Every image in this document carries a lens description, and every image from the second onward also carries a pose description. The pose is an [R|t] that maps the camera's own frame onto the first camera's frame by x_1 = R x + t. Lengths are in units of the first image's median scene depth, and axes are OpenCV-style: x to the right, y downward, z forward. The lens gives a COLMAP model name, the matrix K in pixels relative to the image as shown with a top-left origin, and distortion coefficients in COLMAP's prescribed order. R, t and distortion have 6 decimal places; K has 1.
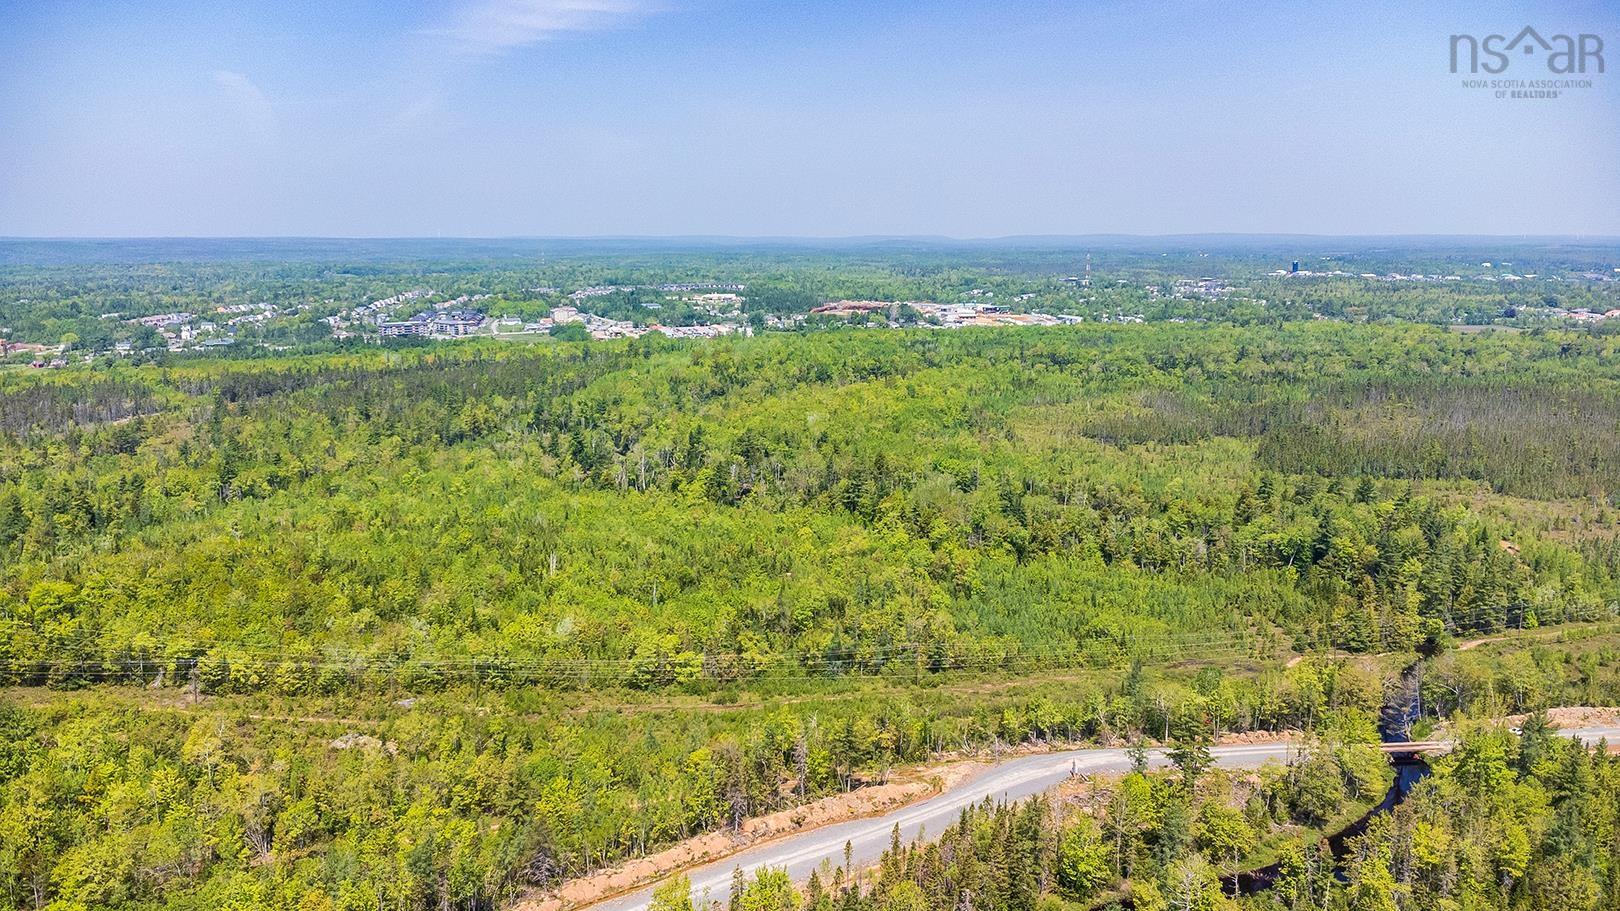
lens RADIAL K [[1153.8, 0, 807.0], [0, 1153.8, 462.4], [0, 0, 1]] dist [0.031686, -0.042136]
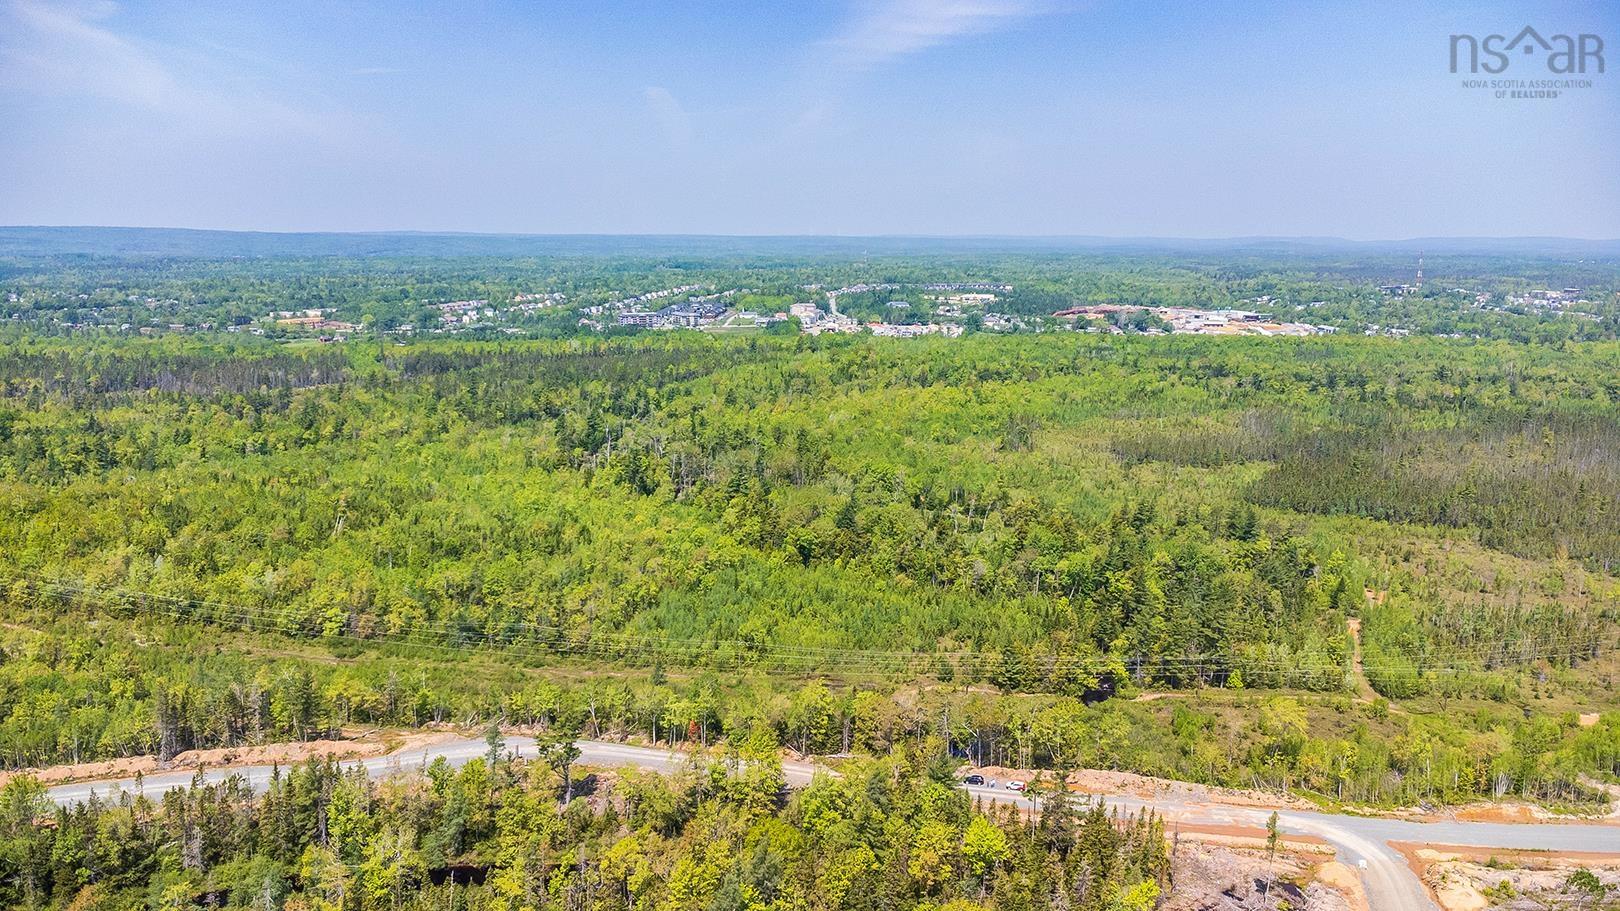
lens RADIAL K [[1153.8, 0, 821.6], [0, 1153.8, 438.3], [0, 0, 1]] dist [0.031686, -0.042136]
pose [[0.951936, 0.060810, -0.300199, 0.188649], [-0.066728, 0.997726, -0.009491, -0.005742], [0.298939, 0.029067, 0.953829, 0.020385]]
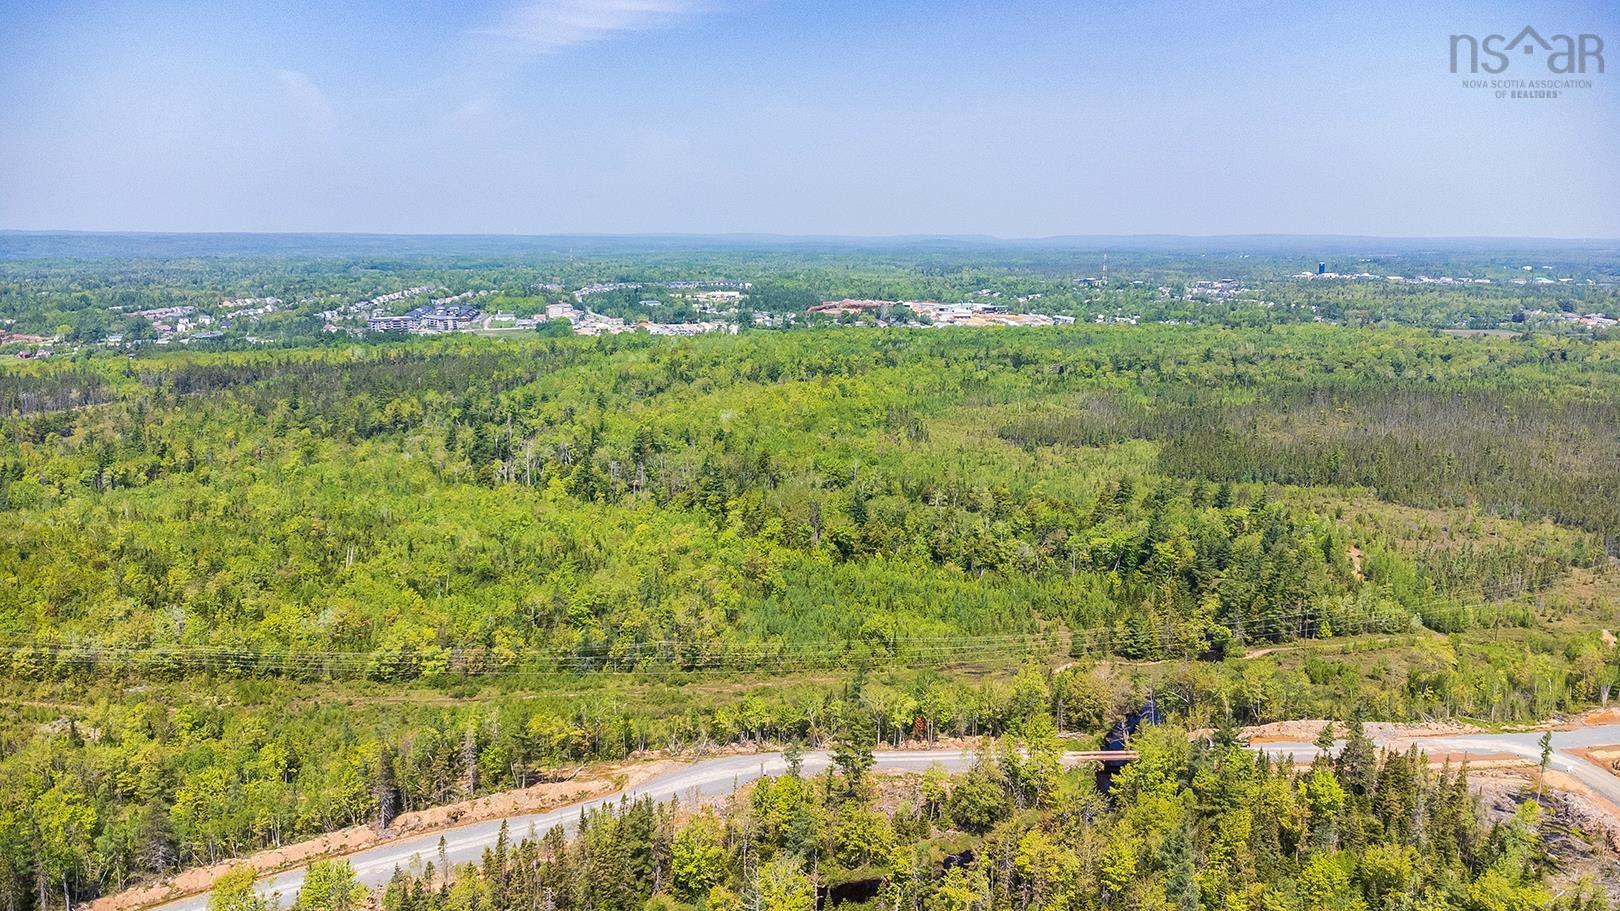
lens RADIAL K [[1153.8, 0, 809.5], [0, 1153.8, 454.5], [0, 0, 1]] dist [0.031686, -0.042136]
pose [[0.999136, 0.013297, -0.039383, 0.073744], [-0.013509, 0.999896, -0.005102, -0.000424], [0.039311, 0.005630, 0.999211, 0.001654]]
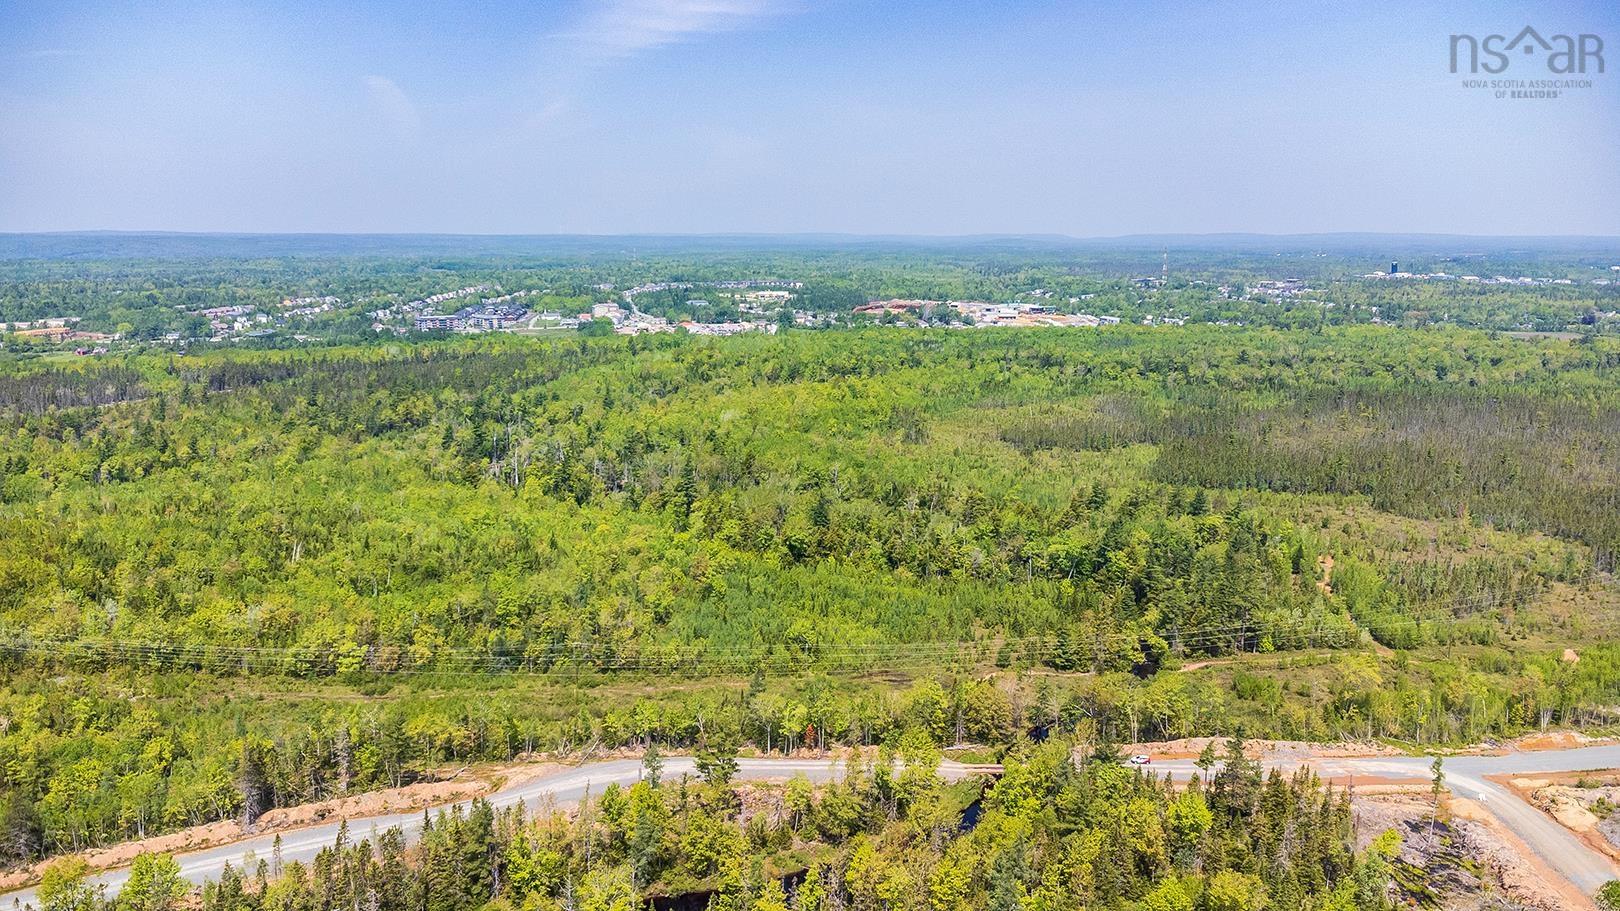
lens RADIAL K [[1153.8, 0, 811.9], [0, 1153.8, 447.6], [0, 0, 1]] dist [0.031686, -0.042136]
pose [[0.994776, 0.022492, -0.099575, 0.112673], [-0.023543, 0.999679, -0.009384, -0.002181], [0.099332, 0.011679, 0.994986, 0.006814]]
